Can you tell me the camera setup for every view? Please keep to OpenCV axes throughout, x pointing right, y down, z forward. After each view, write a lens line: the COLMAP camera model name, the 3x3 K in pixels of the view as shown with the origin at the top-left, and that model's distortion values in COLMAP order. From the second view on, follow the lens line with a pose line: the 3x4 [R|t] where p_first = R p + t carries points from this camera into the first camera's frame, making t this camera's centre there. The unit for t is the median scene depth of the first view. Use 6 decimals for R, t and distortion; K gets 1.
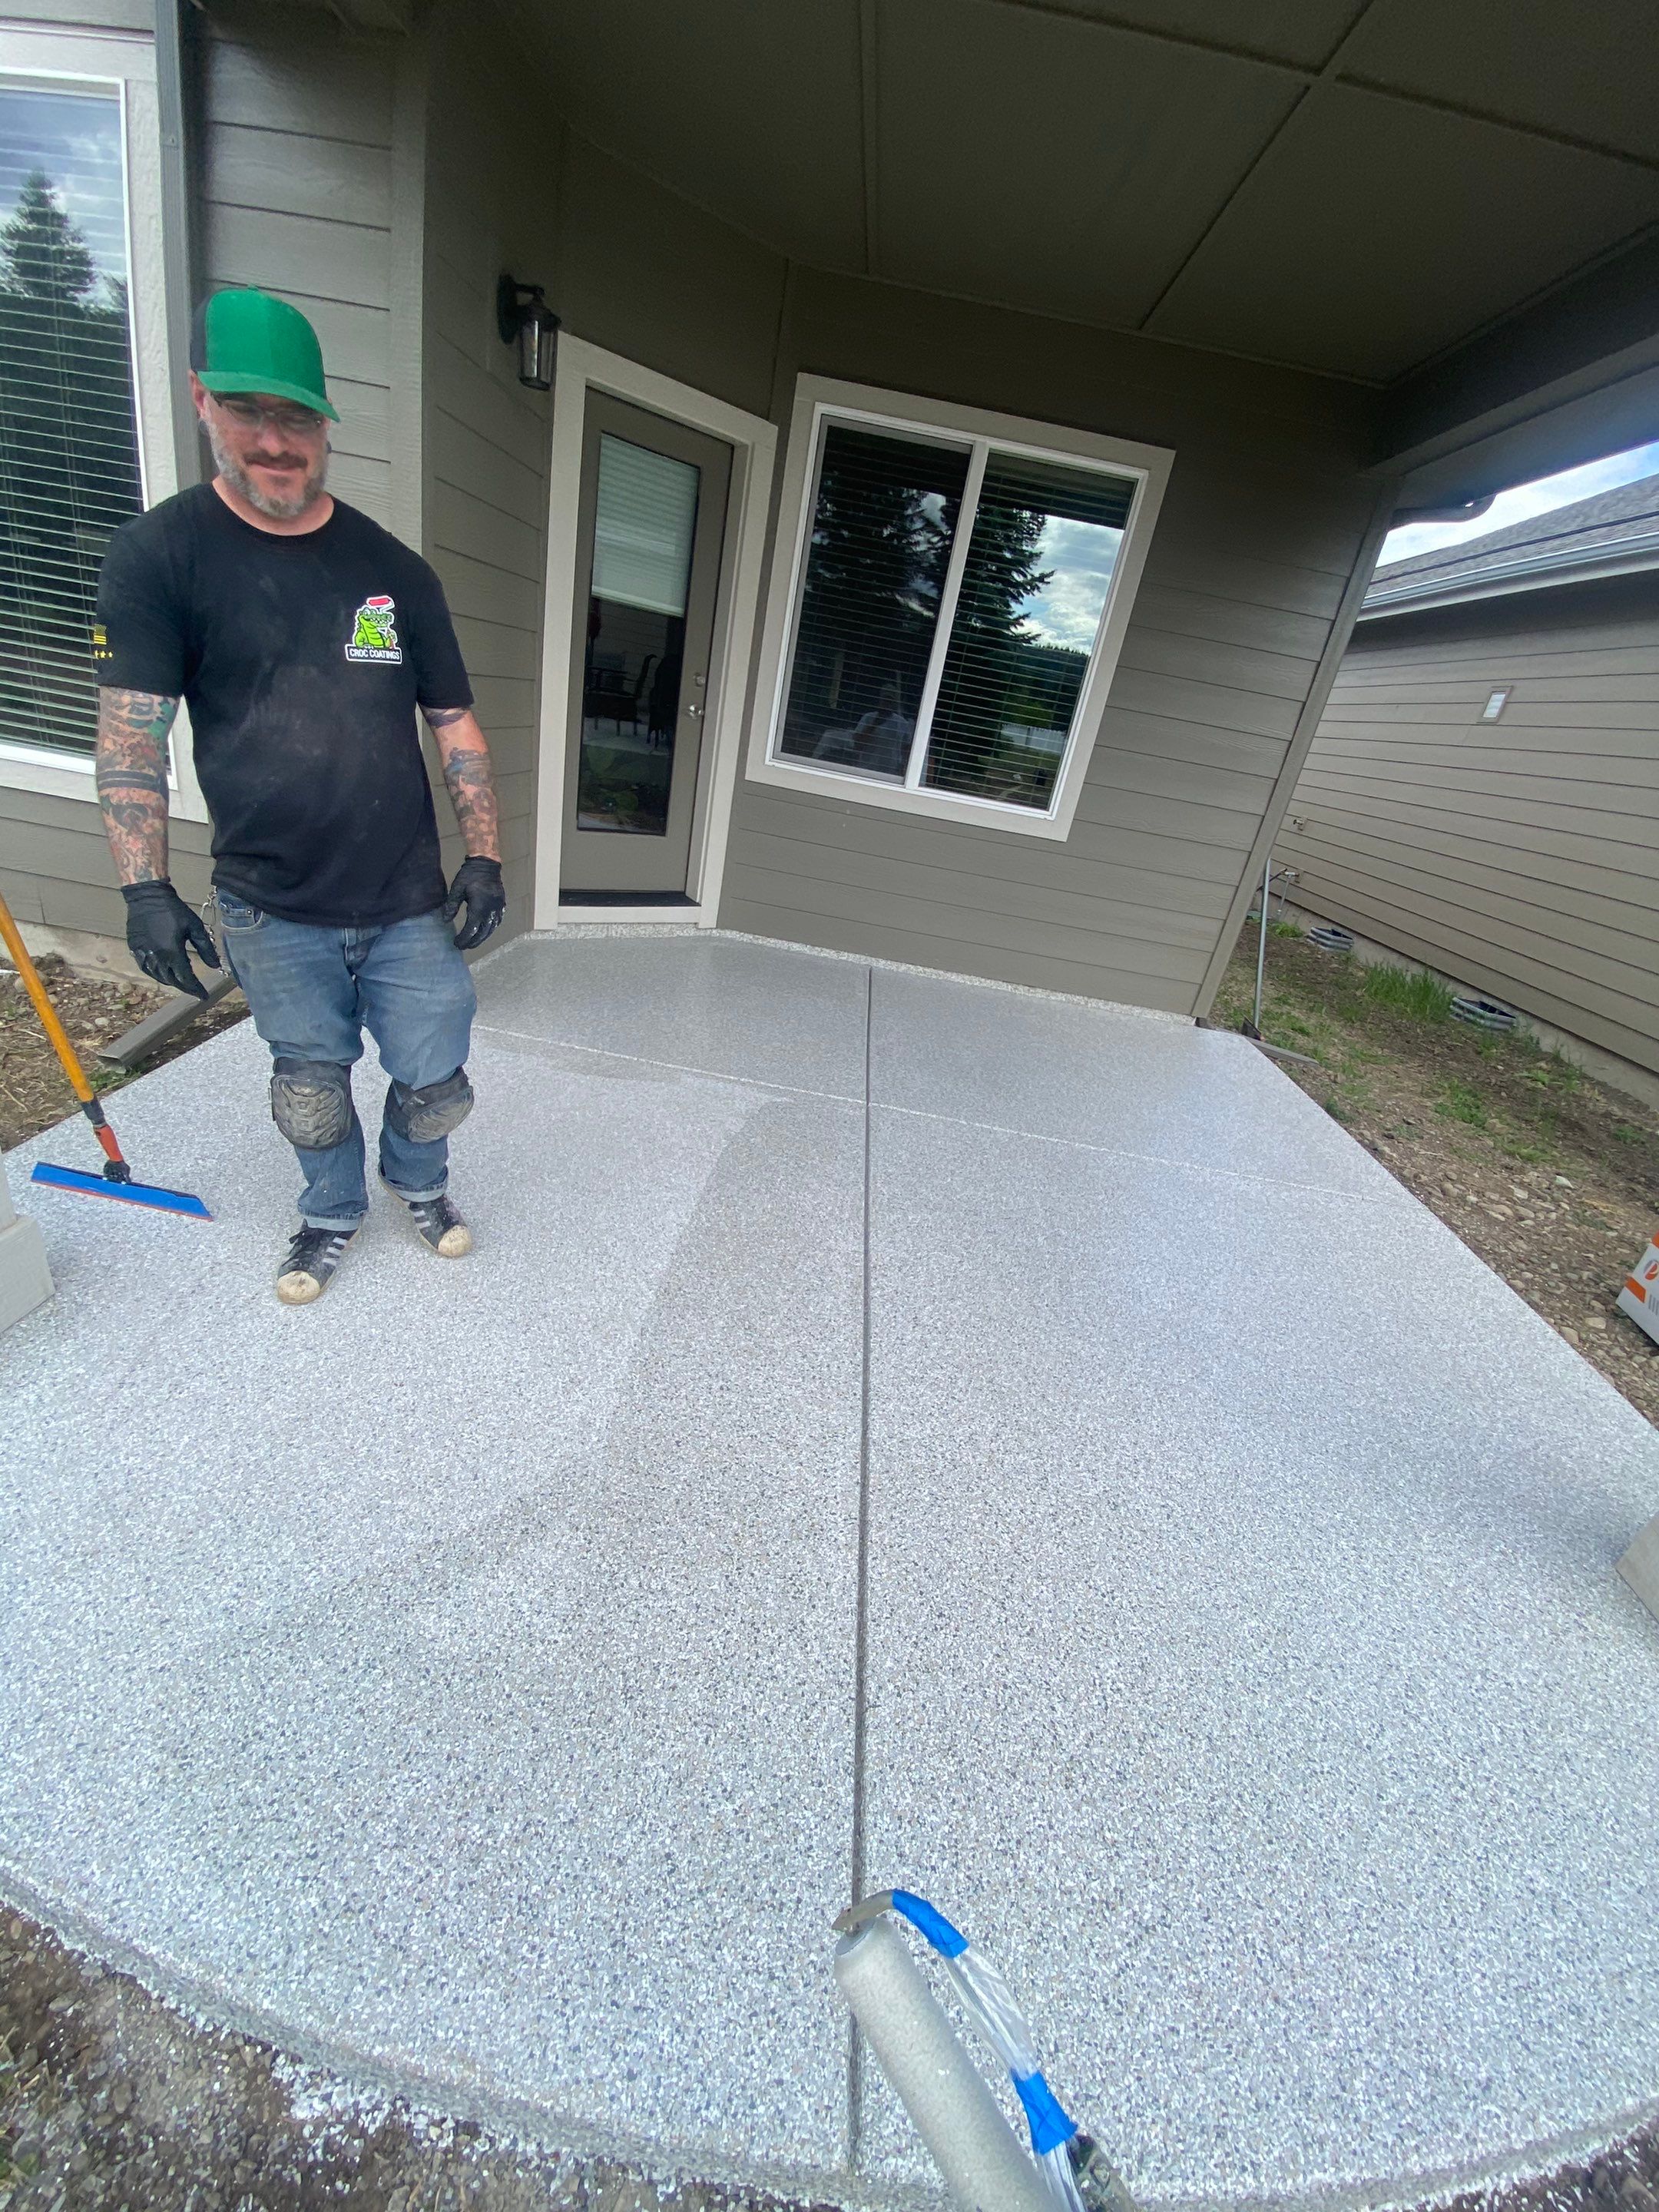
lens RADIAL K [[890.8, 0, 831.7], [0, 890.8, 1113.1], [0, 0, 1]] dist [0.046032, -0.041532]
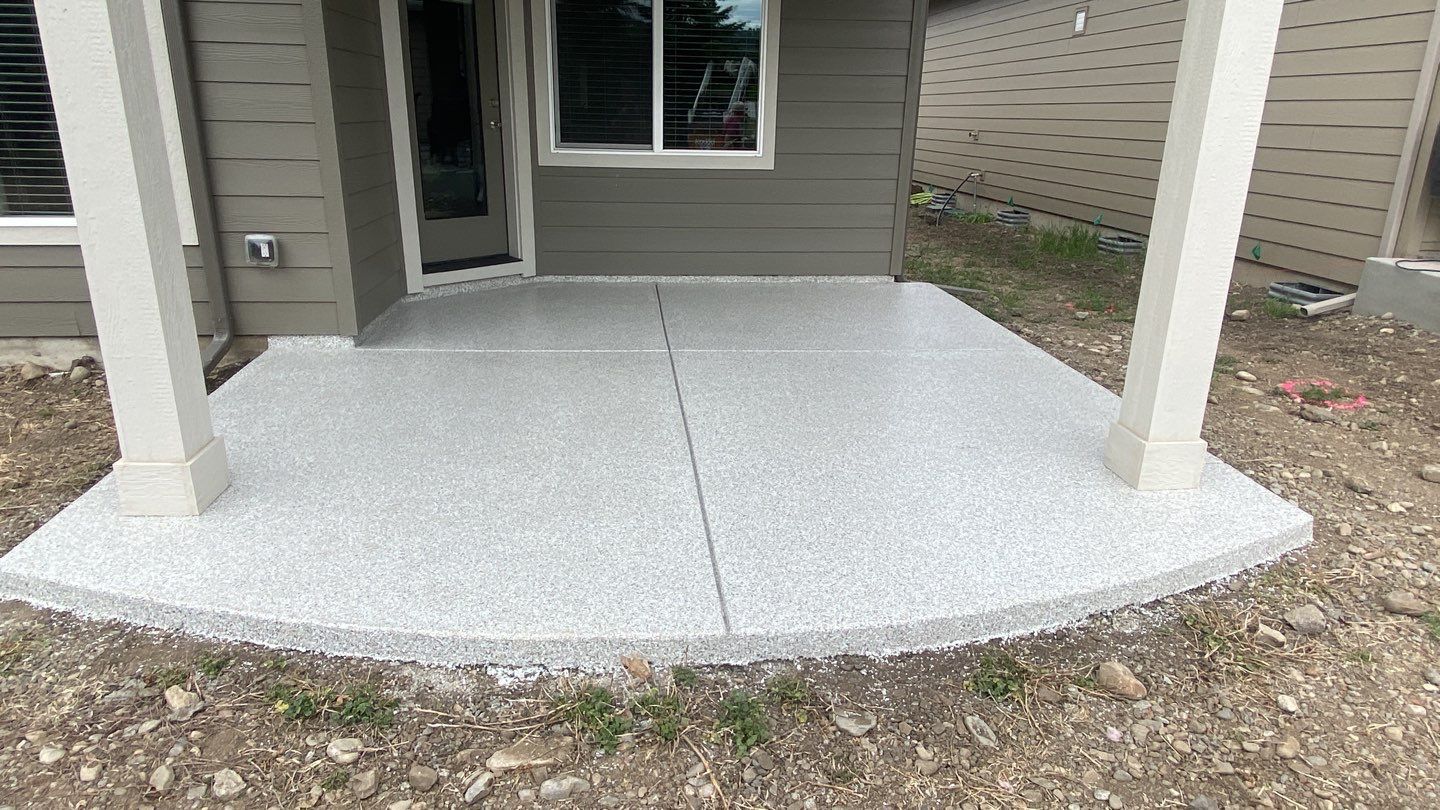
lens RADIAL K [[866.0, 0, 718.3], [0, 866.0, 395.7], [0, 0, 1]] dist [0.092112, -0.104305]
pose [[0.976008, -0.196904, 0.092936, -0.021508], [0.205099, 0.974702, -0.088829, 0.150661], [-0.073094, 0.105759, 0.991702, -0.320185]]
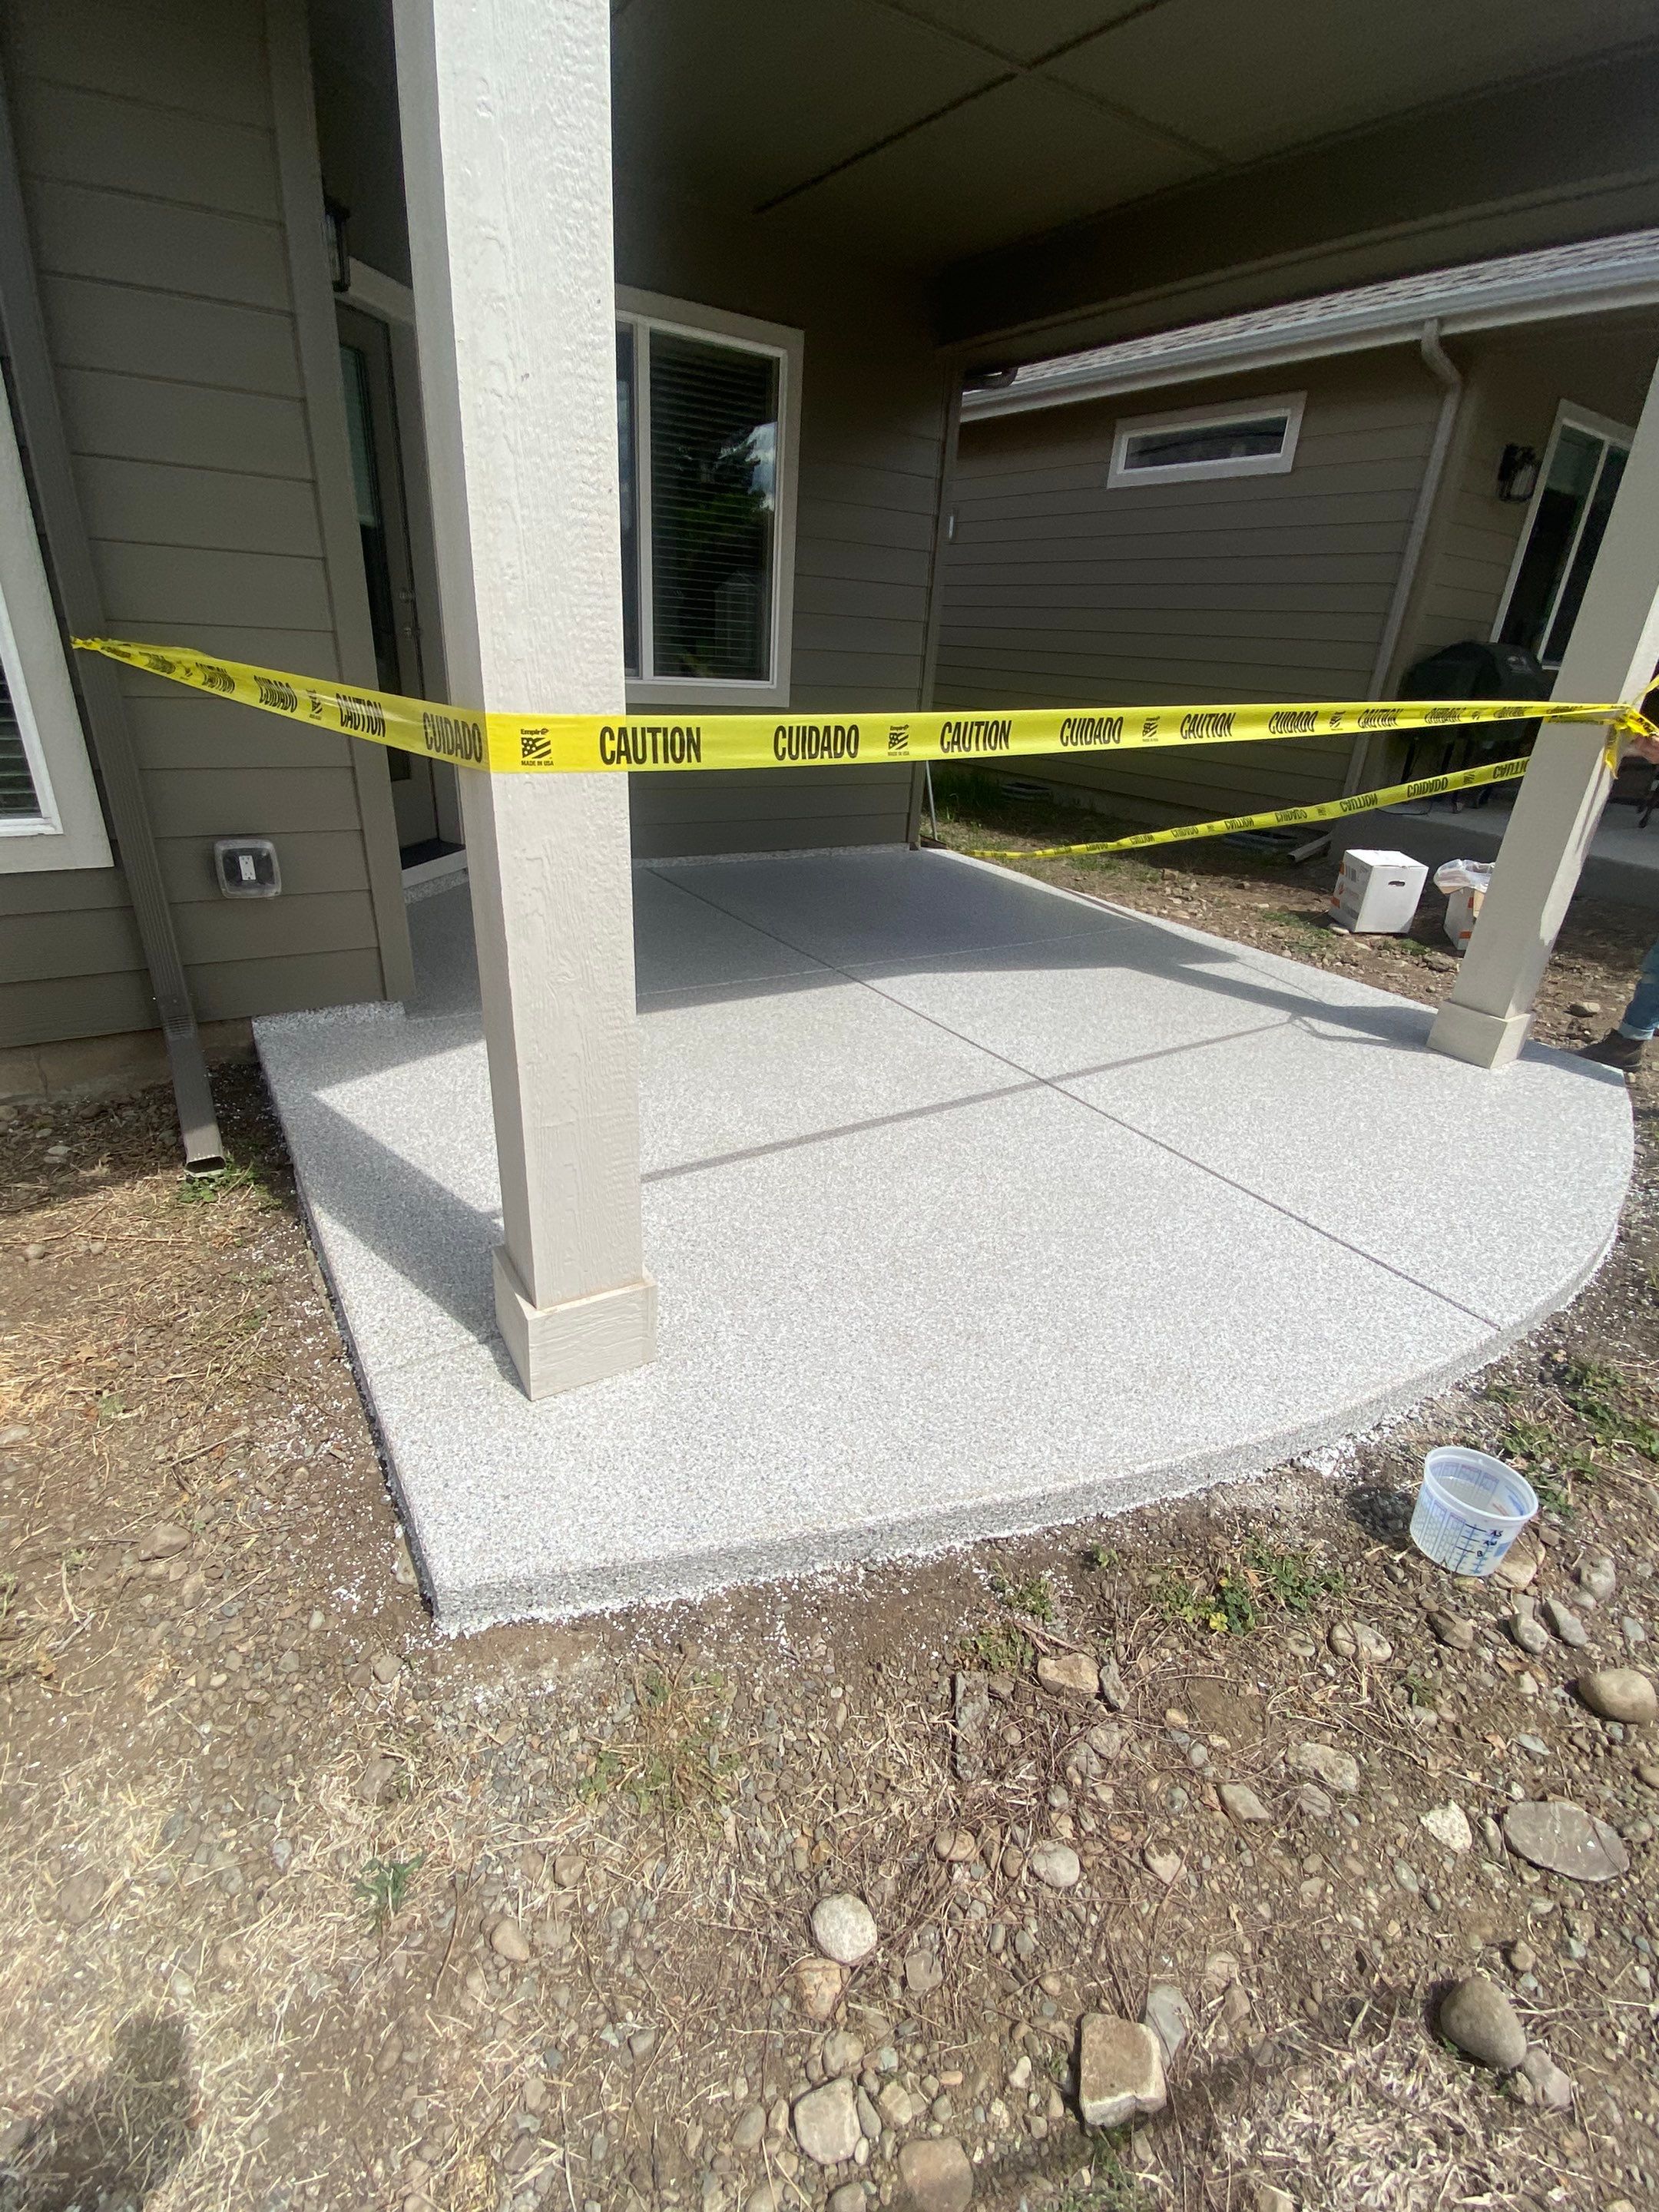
lens RADIAL K [[1006.3, 0, 835.1], [0, 1006.3, 1103.7], [0, 0, 1]] dist [0.033899, -0.021603]
pose [[0.800660, -0.361996, 0.477391, -0.445789], [0.322777, 0.931926, 0.165313, -0.043510], [-0.504736, 0.021731, 0.863000, -0.058947]]
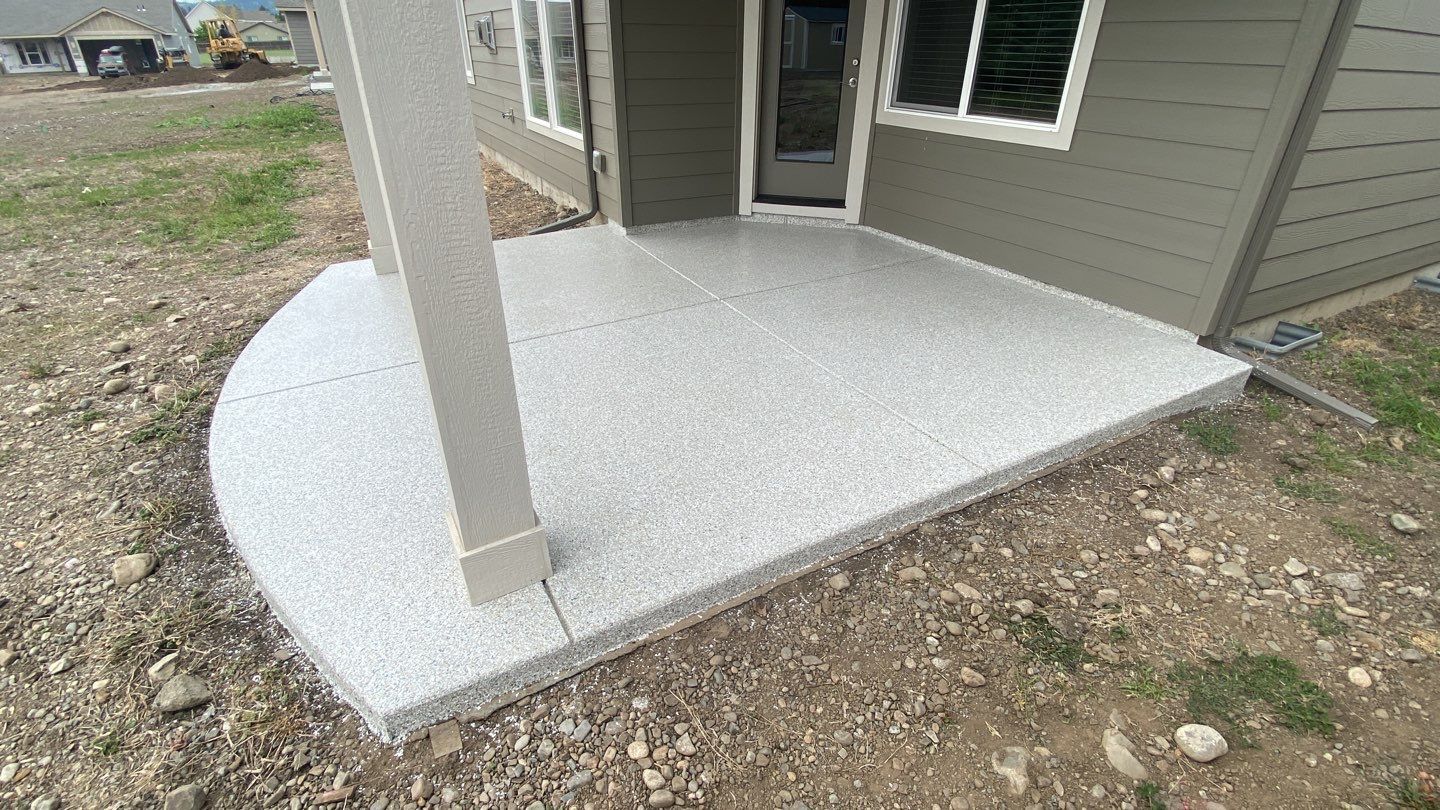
lens RADIAL K [[649.7, 0, 720.0], [0, 649.7, 405.0], [0, 0, 1]] dist [0.073248, -0.073940]
pose [[0.514709, 0.252008, -0.819492, 0.801060], [-0.280723, 0.952674, 0.116646, 0.026037], [0.810104, 0.170011, 0.561095, 0.242517]]
